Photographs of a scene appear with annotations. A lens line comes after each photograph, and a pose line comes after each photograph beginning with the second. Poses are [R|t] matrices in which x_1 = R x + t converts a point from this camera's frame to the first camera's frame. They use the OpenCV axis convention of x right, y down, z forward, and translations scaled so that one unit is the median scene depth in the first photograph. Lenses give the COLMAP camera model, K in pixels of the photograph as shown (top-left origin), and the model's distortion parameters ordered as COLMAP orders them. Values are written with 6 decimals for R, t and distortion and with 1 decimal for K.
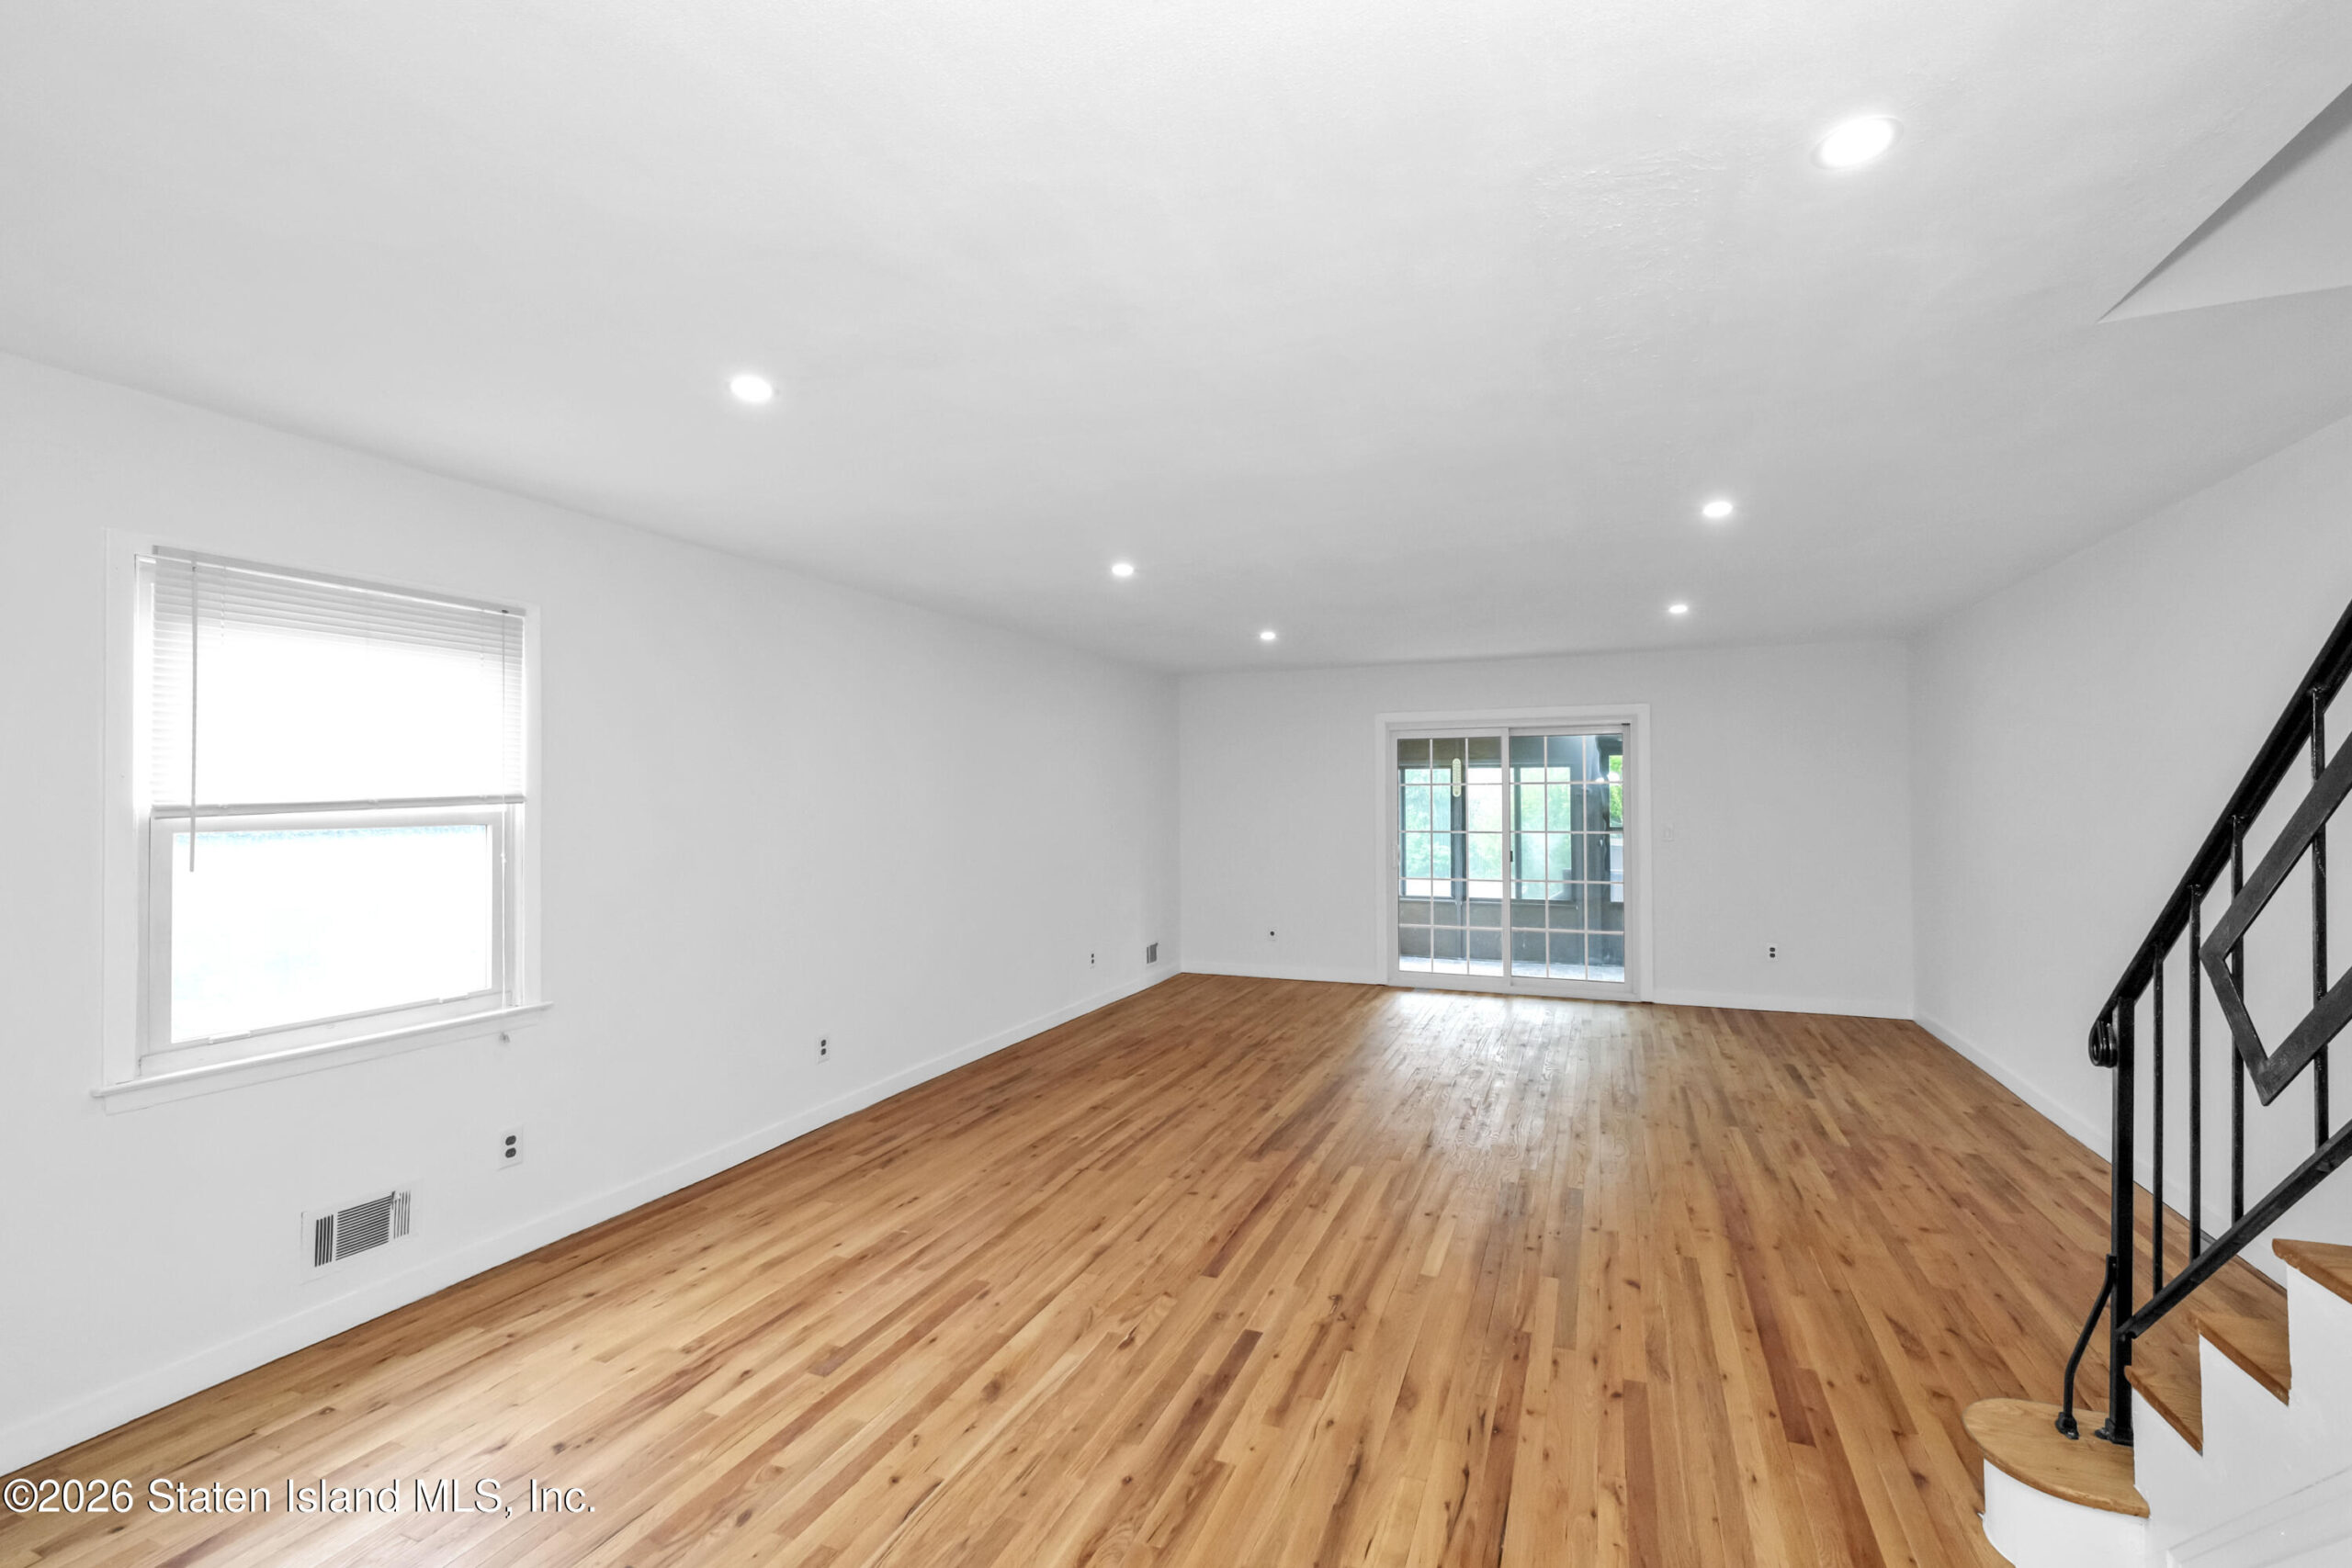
lens RADIAL K [[1039.7, 0, 1192.5], [0, 1039.7, 800.8], [0, 0, 1]] dist [0.000066, 0.000036]
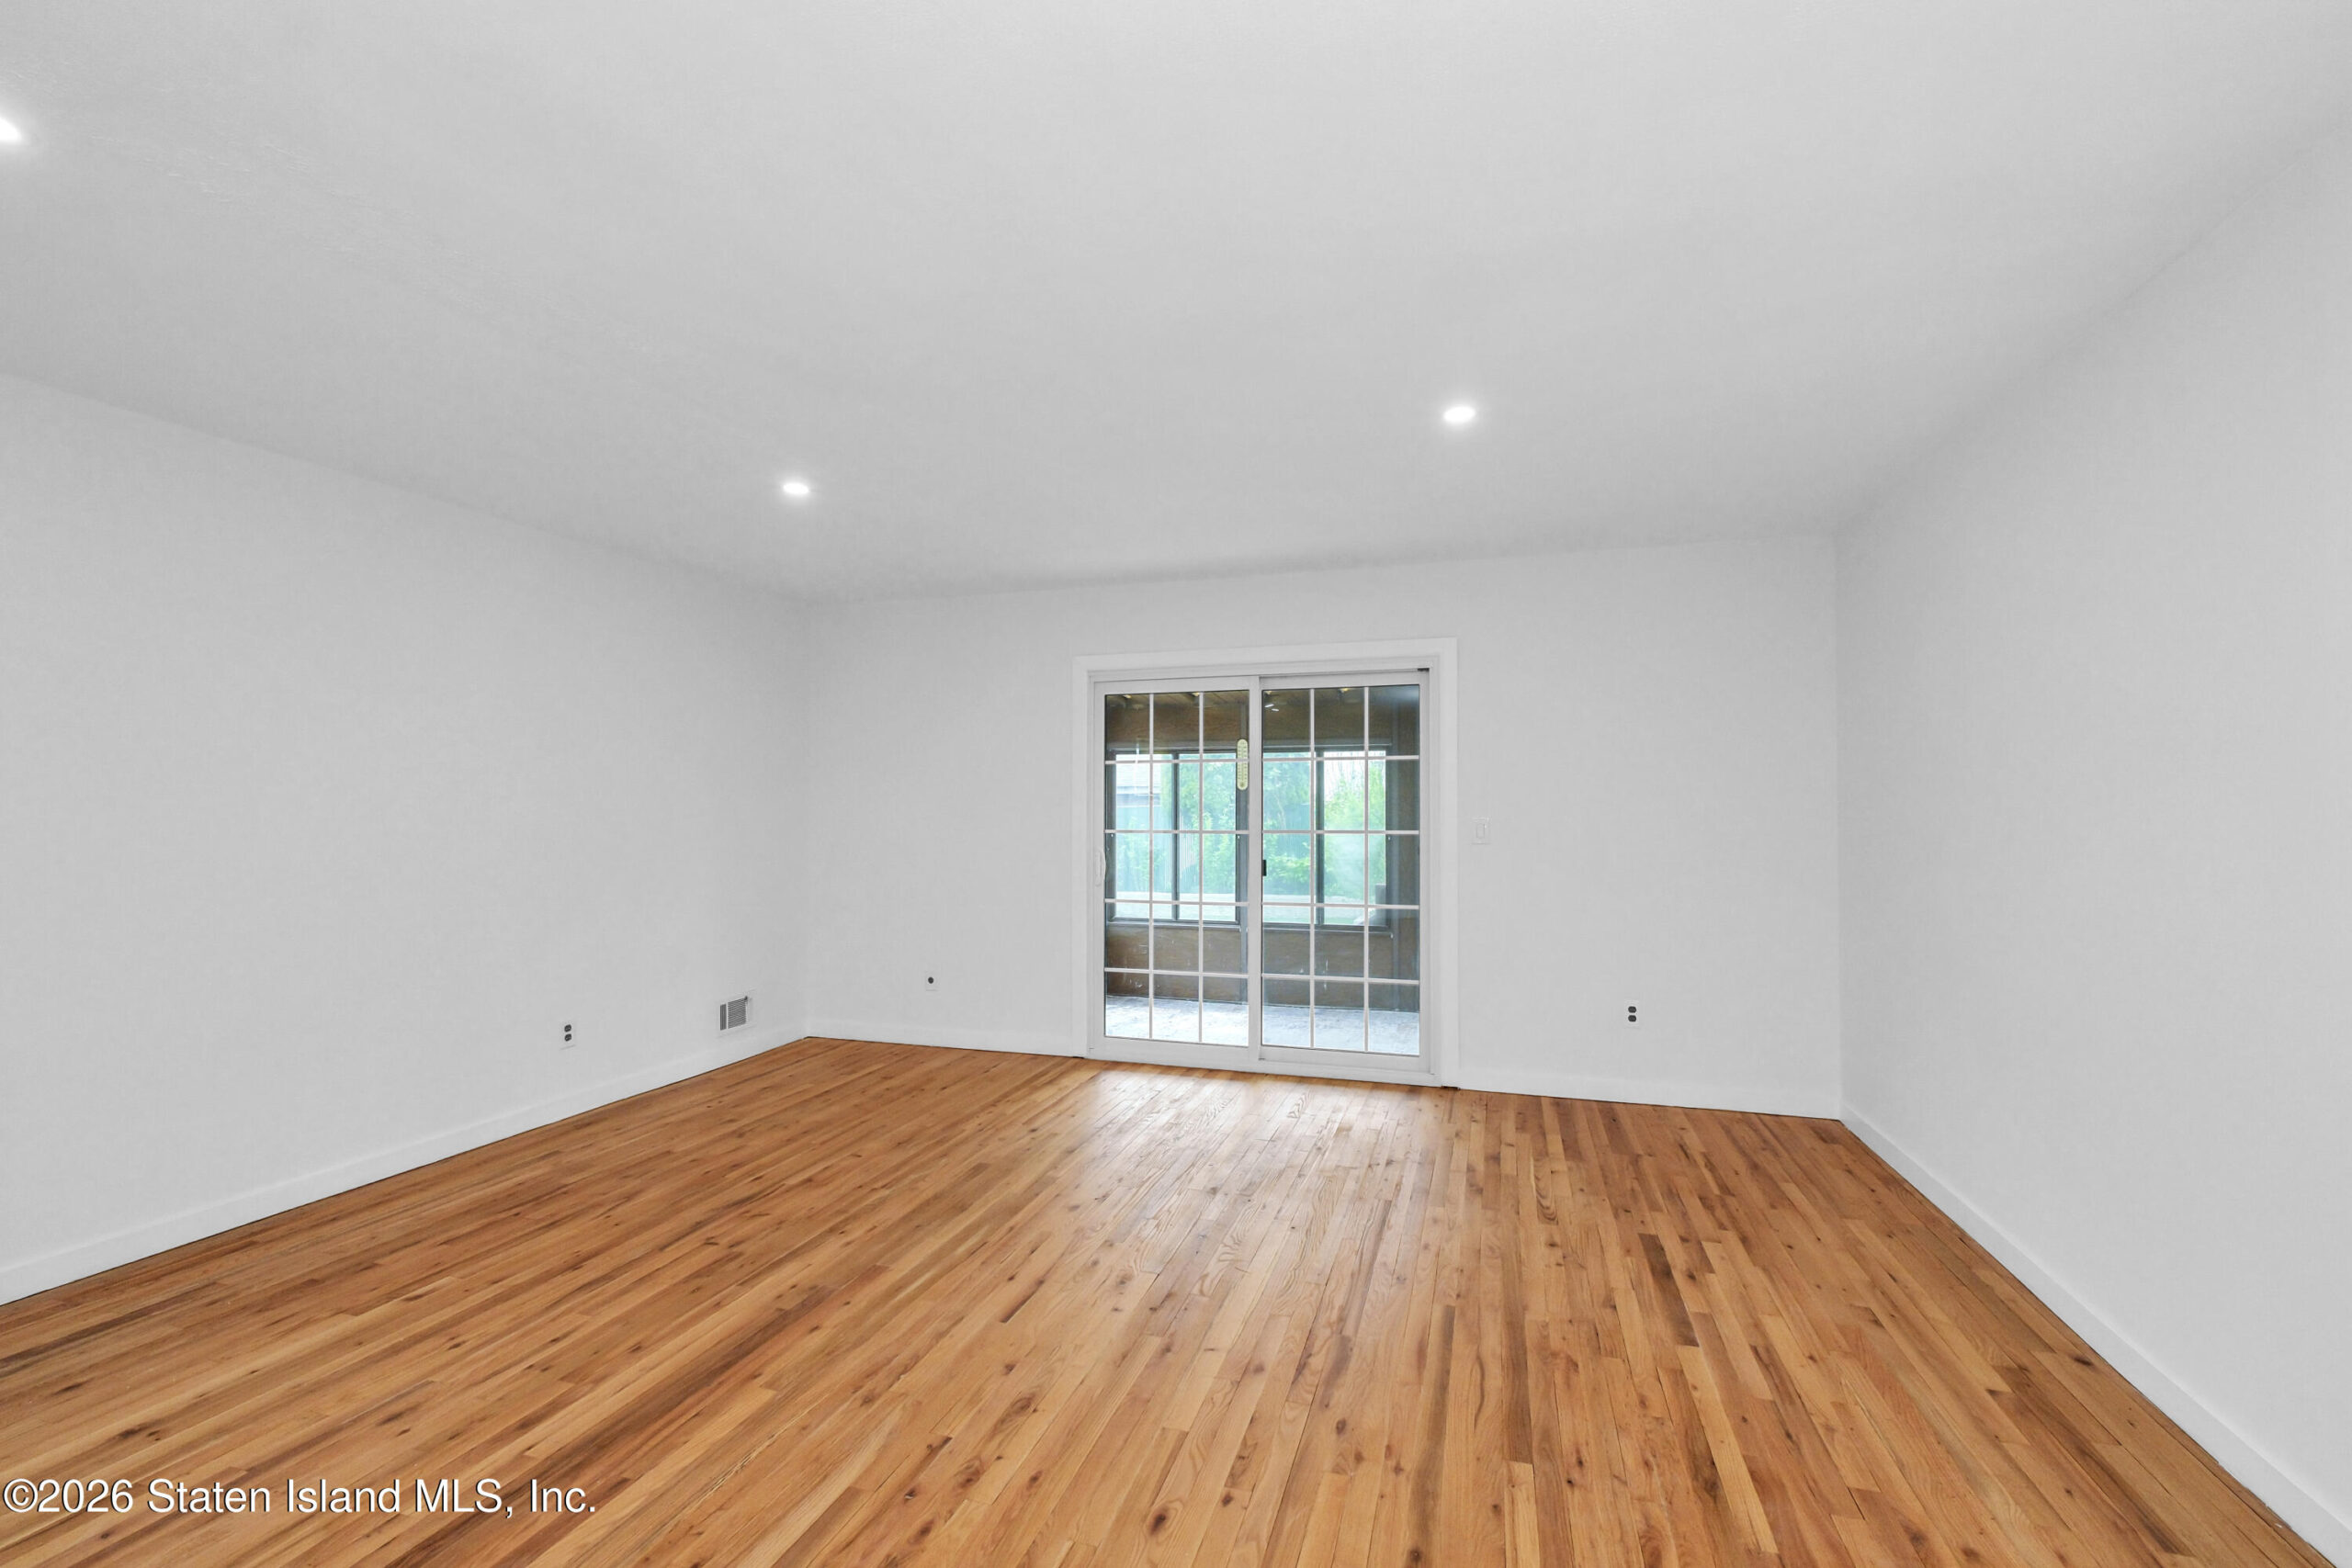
lens RADIAL K [[1043.7, 0, 1169.5], [0, 1043.7, 786.7], [0, 0, 1]] dist [-0.000497, -0.000204]
pose [[0.997253, 0.004961, 0.073900, 0.322105], [-0.003188, 0.999705, -0.024098, 0.030237], [-0.073998, 0.023796, 0.996974, 0.534744]]
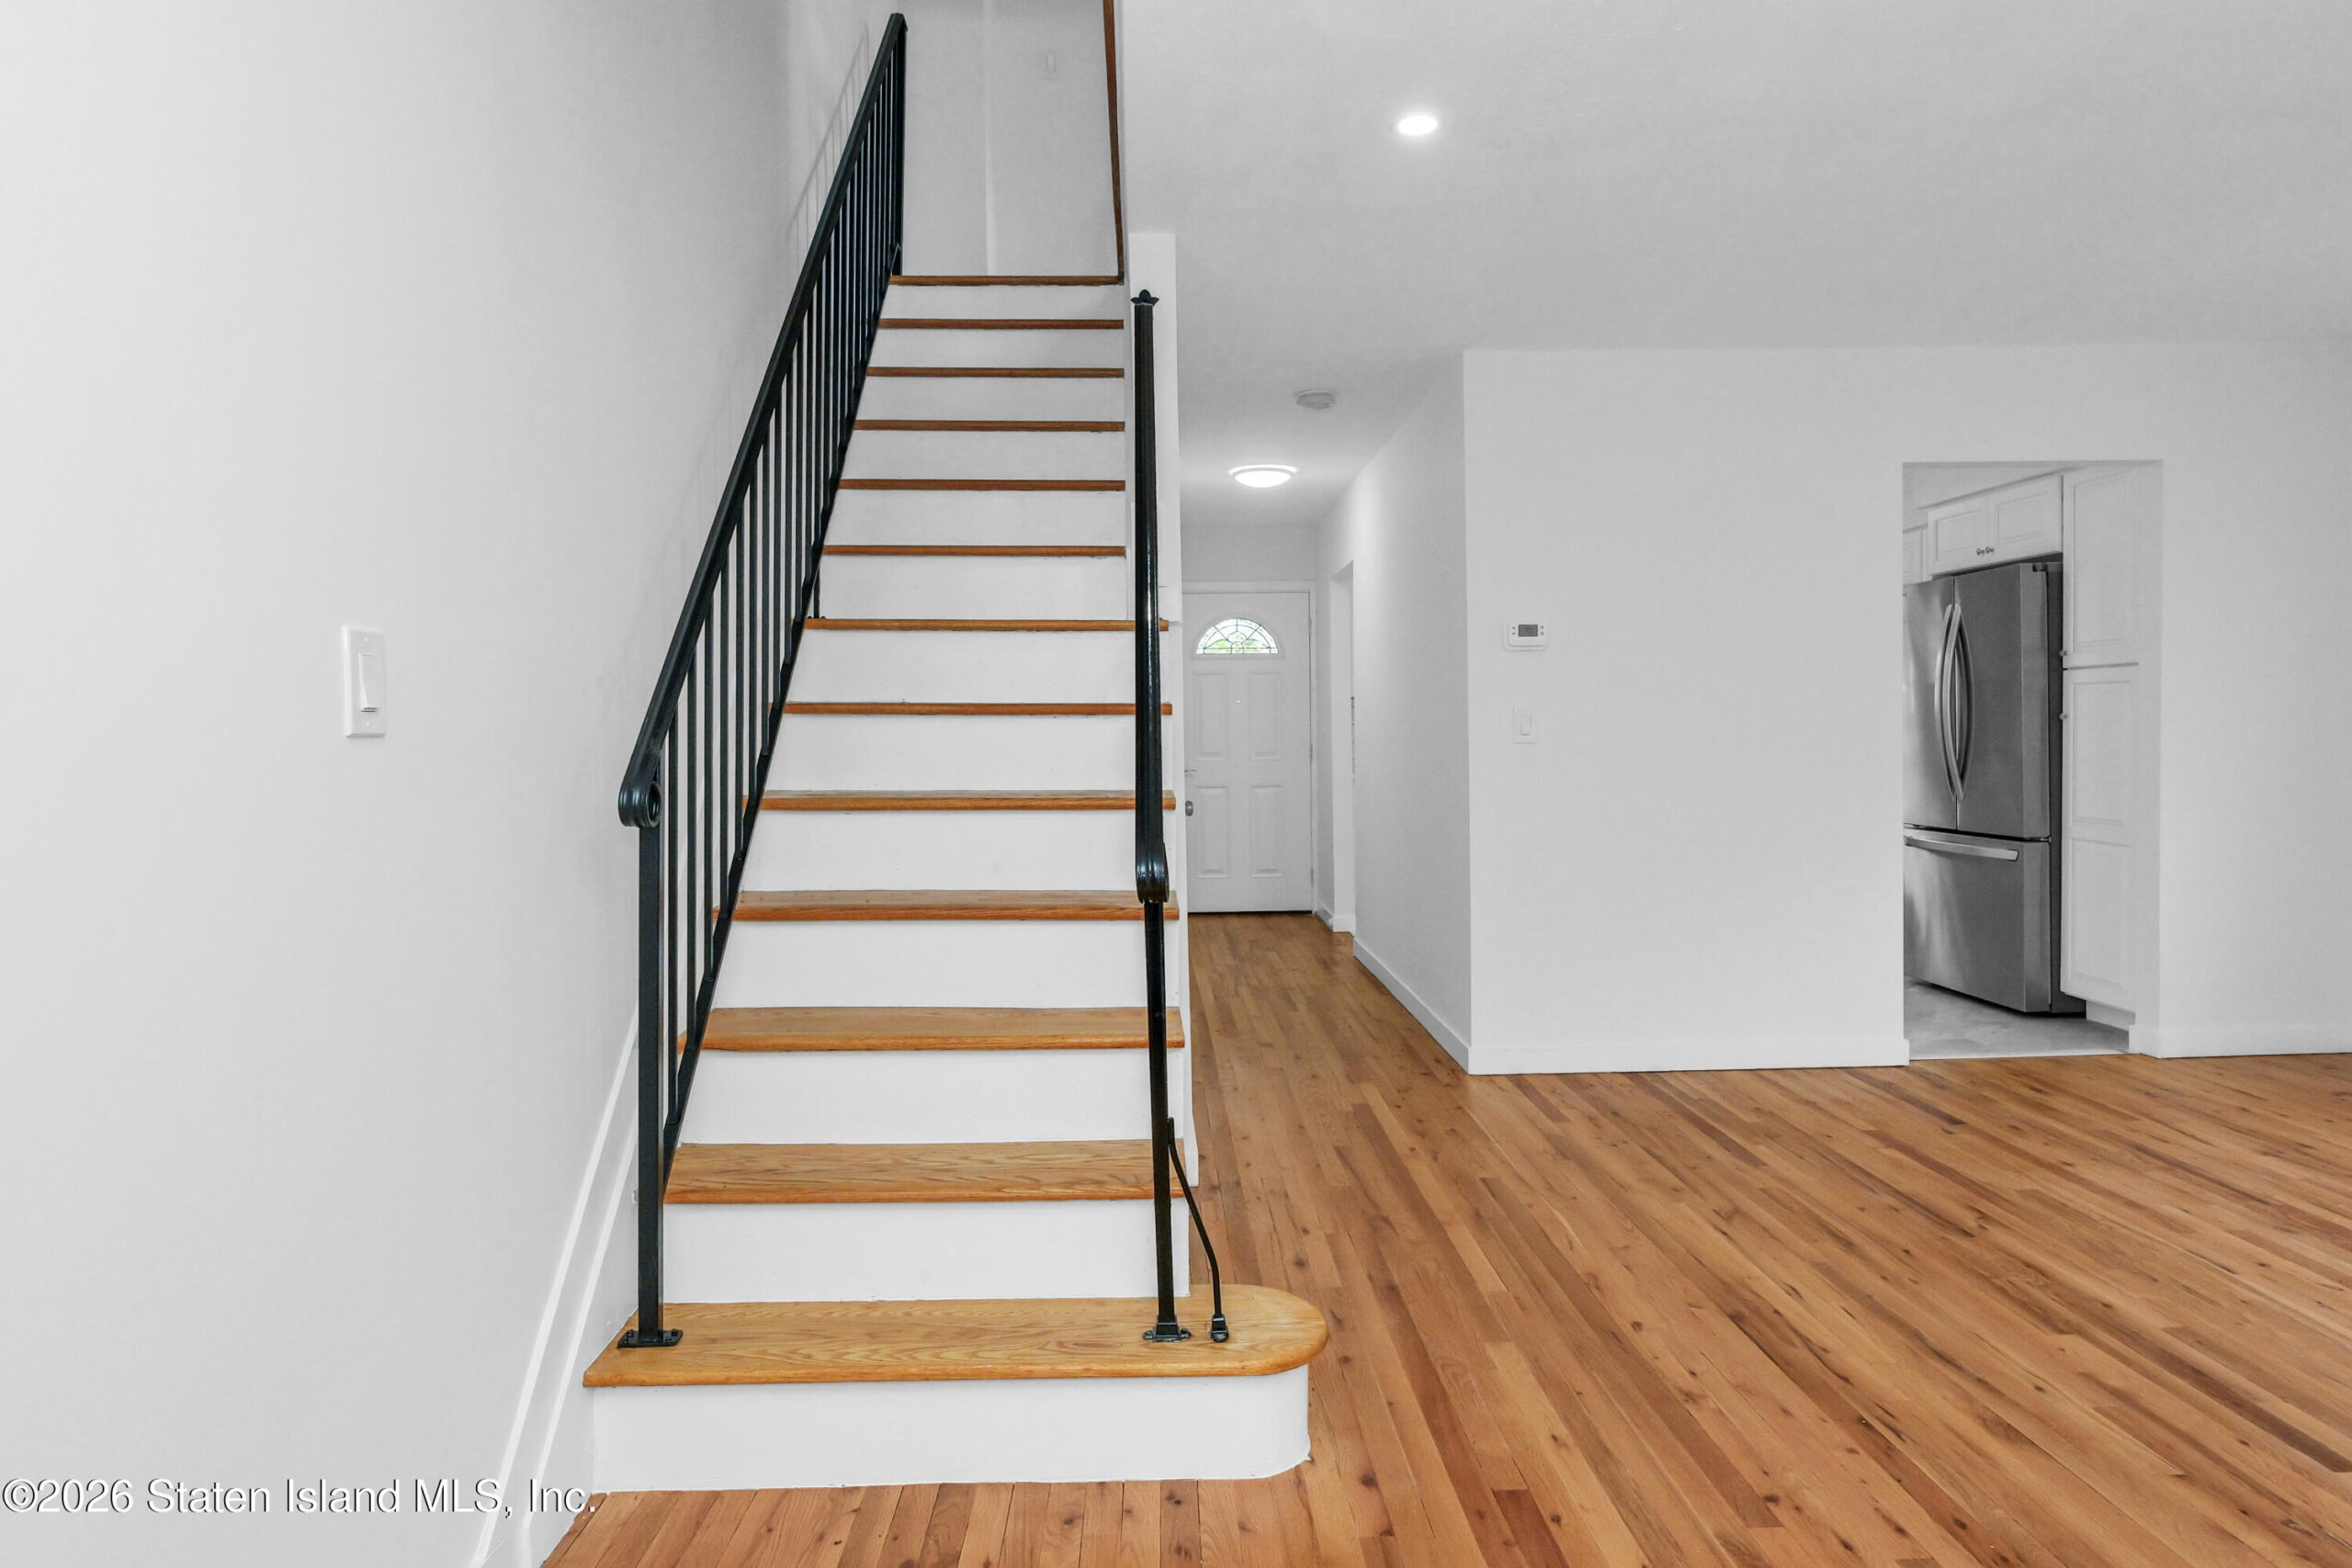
lens RADIAL K [[1501.8, 0, 1176.0], [0, 1501.8, 784.0], [0, 0, 1]] dist [-0.007770, -0.002647]
pose [[-0.922292, 0.032643, -0.385113, 0.571019], [0.021061, 0.999191, 0.034254, 0.057081], [0.385919, 0.023481, -0.922234, 0.897674]]
